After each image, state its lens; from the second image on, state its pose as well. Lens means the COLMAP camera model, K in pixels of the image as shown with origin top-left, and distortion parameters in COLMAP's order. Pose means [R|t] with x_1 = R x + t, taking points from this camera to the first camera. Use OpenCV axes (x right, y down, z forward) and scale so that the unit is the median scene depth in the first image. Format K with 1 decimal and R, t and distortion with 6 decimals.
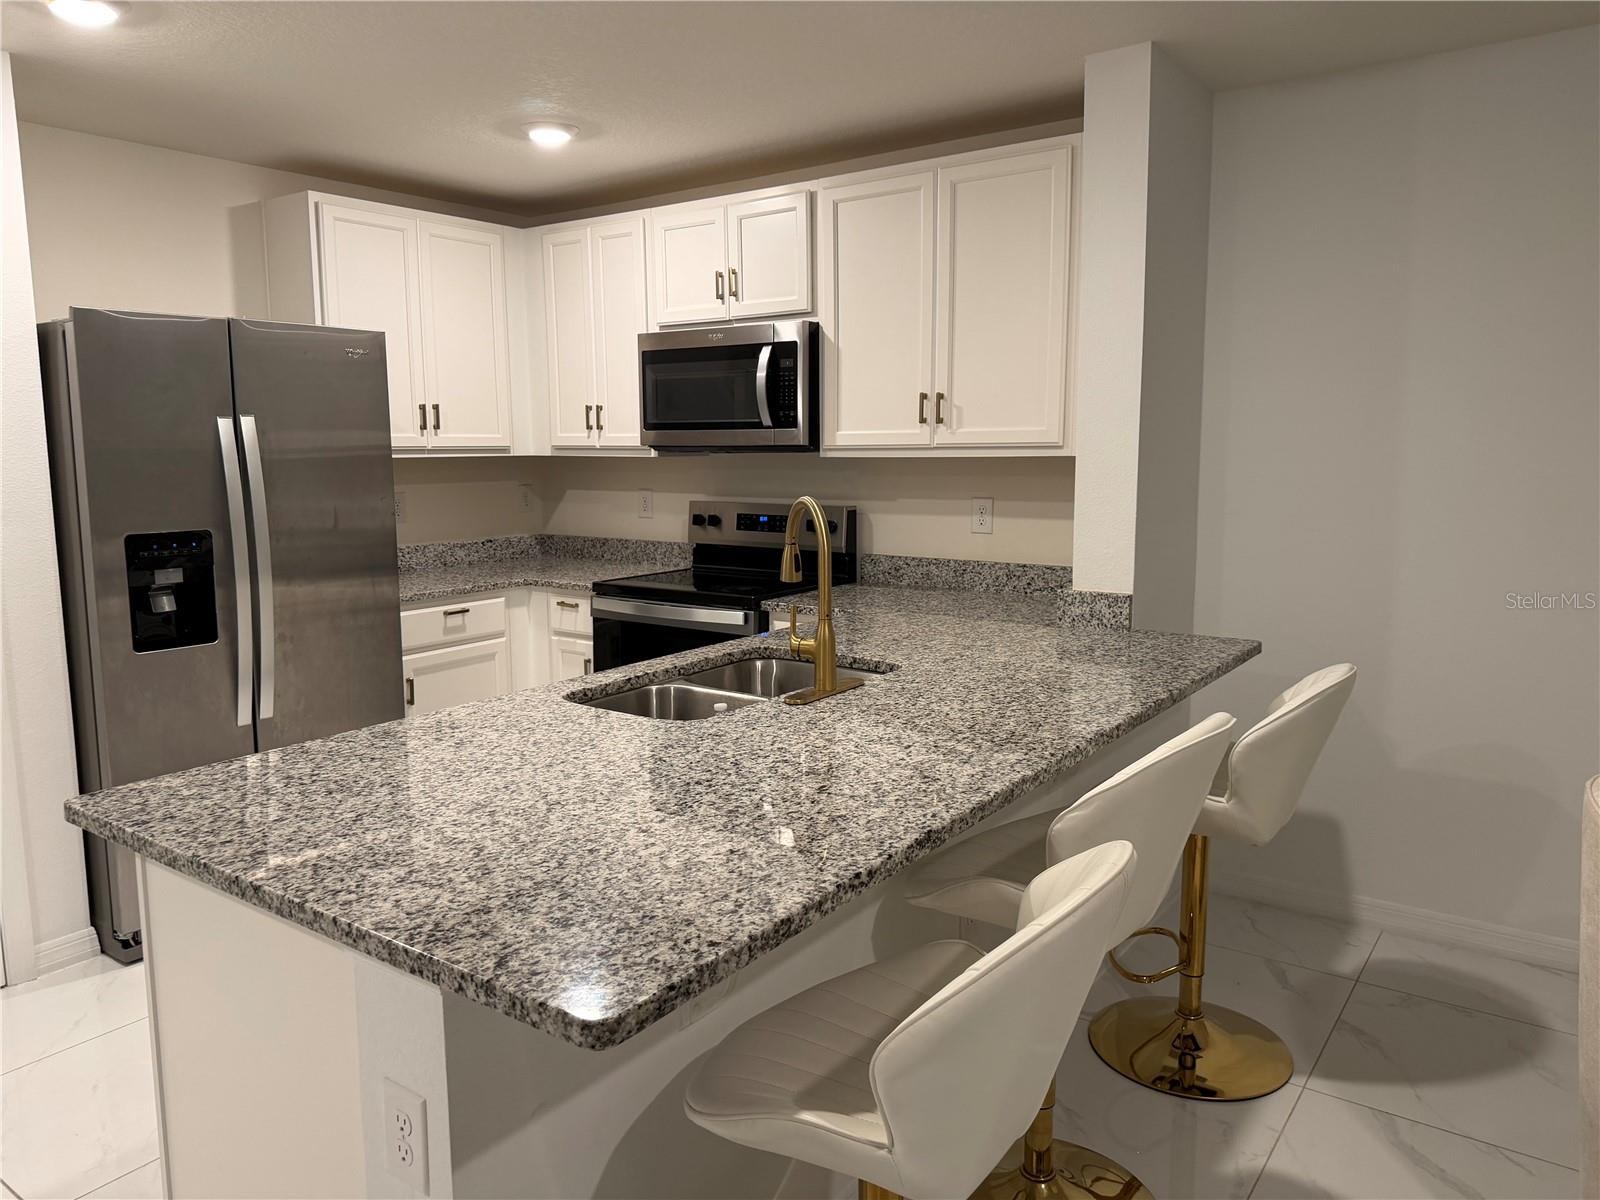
lens RADIAL K [[1124.9, 0, 796.6], [0, 1124.9, 591.6], [0, 0, 1]] dist [0.062614, -0.075323]
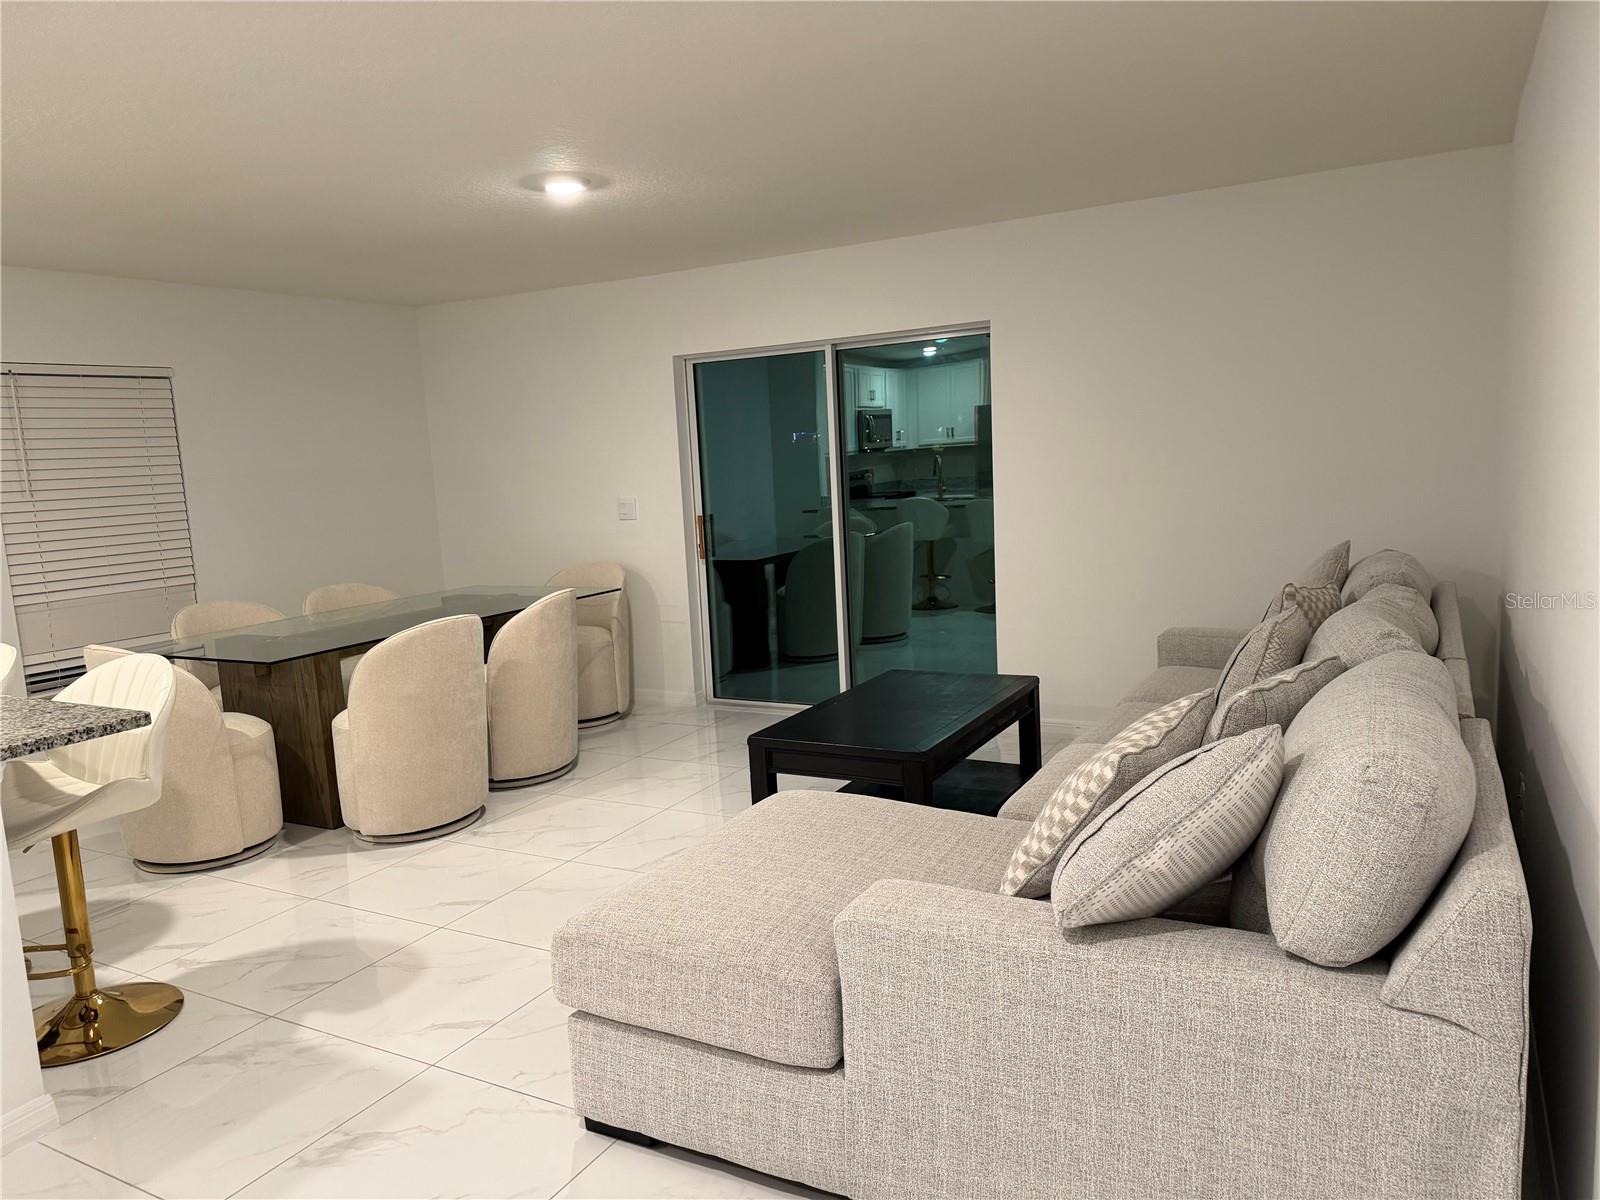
lens RADIAL K [[1124.9, 0, 791.9], [0, 1124.9, 605.5], [0, 0, 1]] dist [0.062614, -0.075323]
pose [[-0.120831, -0.121069, 0.985263, -0.785051], [0.187836, 0.971815, 0.142452, 0.012897], [-0.974740, 0.202281, -0.094684, -0.063201]]
